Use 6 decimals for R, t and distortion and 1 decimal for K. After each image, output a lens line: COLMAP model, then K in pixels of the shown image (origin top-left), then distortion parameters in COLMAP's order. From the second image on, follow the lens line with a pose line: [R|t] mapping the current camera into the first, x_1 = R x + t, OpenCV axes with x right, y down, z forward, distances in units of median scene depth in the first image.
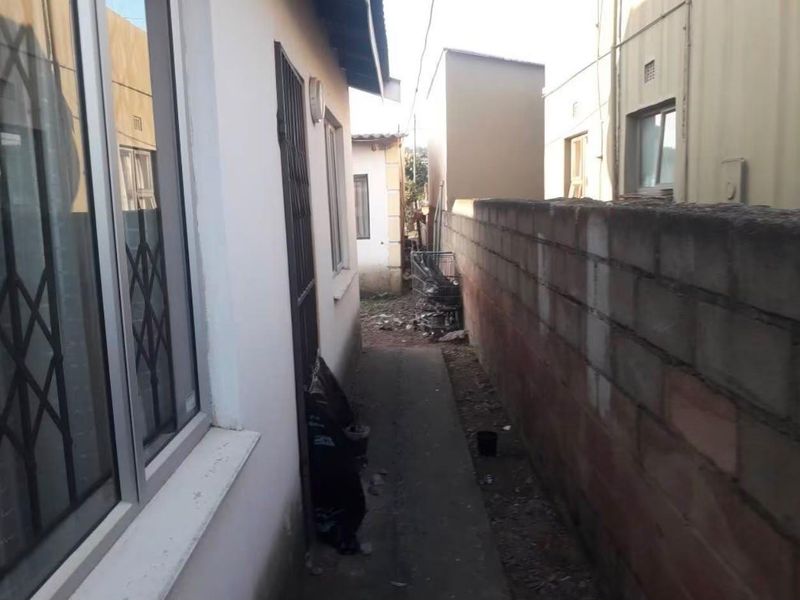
lens RADIAL K [[752.6, 0, 373.1], [0, 752.6, 299.9], [0, 0, 1]] dist [0.226243, -0.488441]
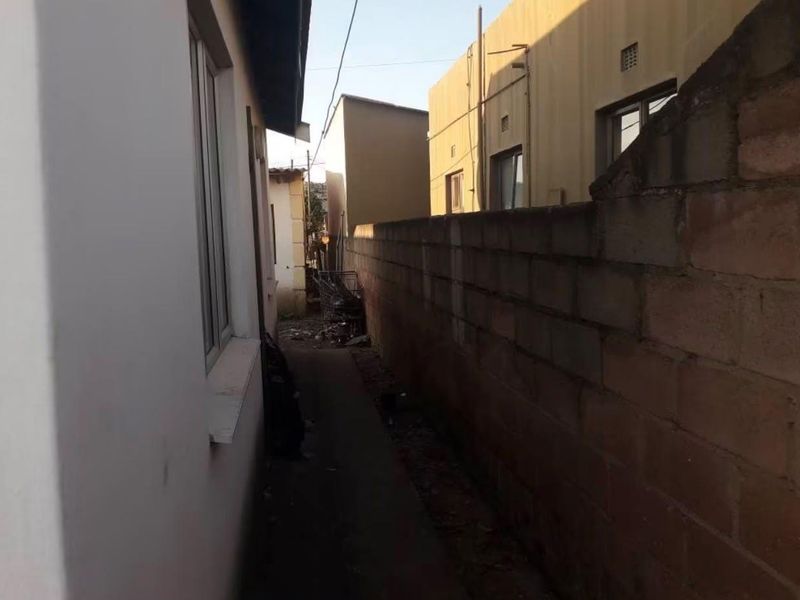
lens RADIAL K [[752.6, 0, 373.1], [0, 752.6, 299.9], [0, 0, 1]] dist [0.226243, -0.488441]
pose [[0.990576, -0.012298, 0.136410, -0.030109], [0.018319, 0.998908, -0.042973, 0.037676], [-0.135733, 0.045066, 0.989720, -0.168168]]
